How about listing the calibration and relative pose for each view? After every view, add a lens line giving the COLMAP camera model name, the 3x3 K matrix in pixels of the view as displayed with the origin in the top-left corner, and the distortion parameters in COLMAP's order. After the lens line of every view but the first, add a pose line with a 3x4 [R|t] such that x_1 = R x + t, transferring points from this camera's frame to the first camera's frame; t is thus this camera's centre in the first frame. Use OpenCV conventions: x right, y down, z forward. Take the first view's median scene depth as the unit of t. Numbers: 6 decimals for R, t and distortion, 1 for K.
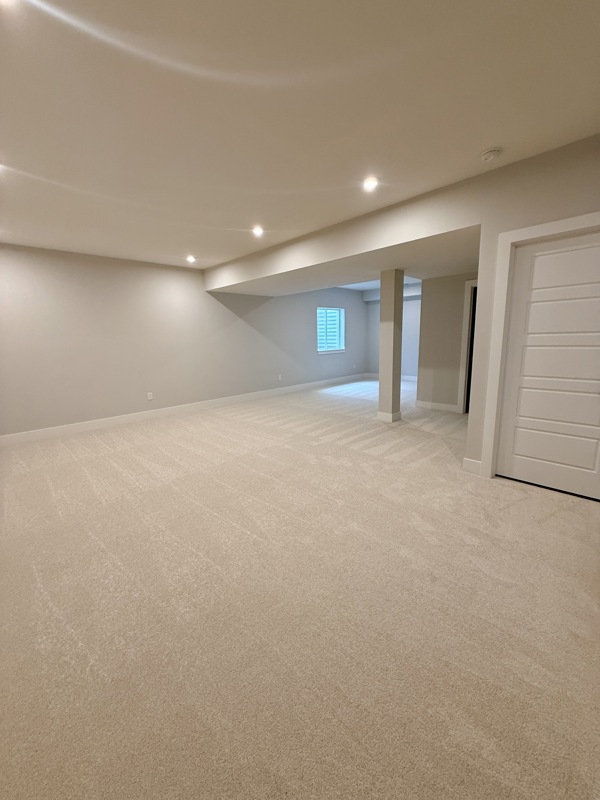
lens RADIAL K [[319.1, 0, 298.7], [0, 319.1, 397.7], [0, 0, 1]] dist [-0.003342, -0.000455]
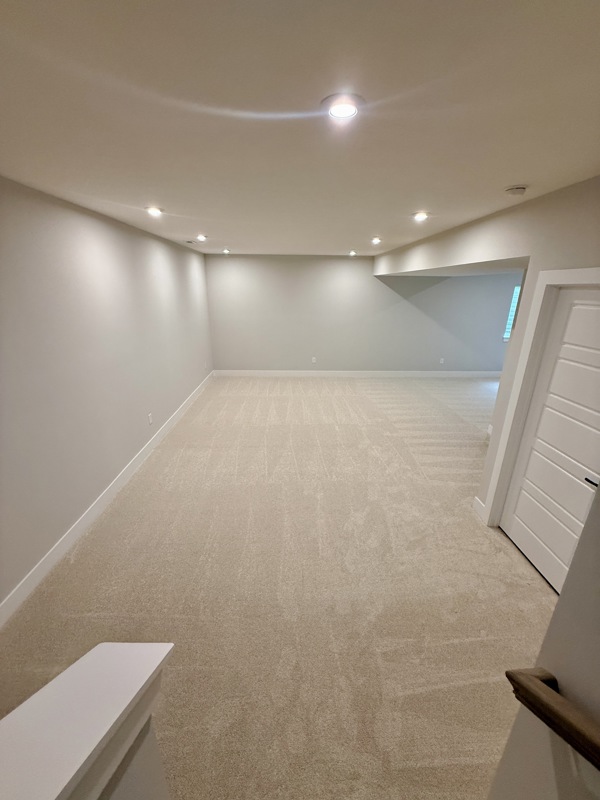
lens RADIAL K [[319.1, 0, 299.7], [0, 319.1, 399.9], [0, 0, 1]] dist [-0.003342, -0.000455]
pose [[0.730381, 0.262895, -0.630420, 0.562693], [-0.158460, 0.962999, 0.218001, -0.190435], [0.664405, -0.059327, 0.745014, -0.060170]]
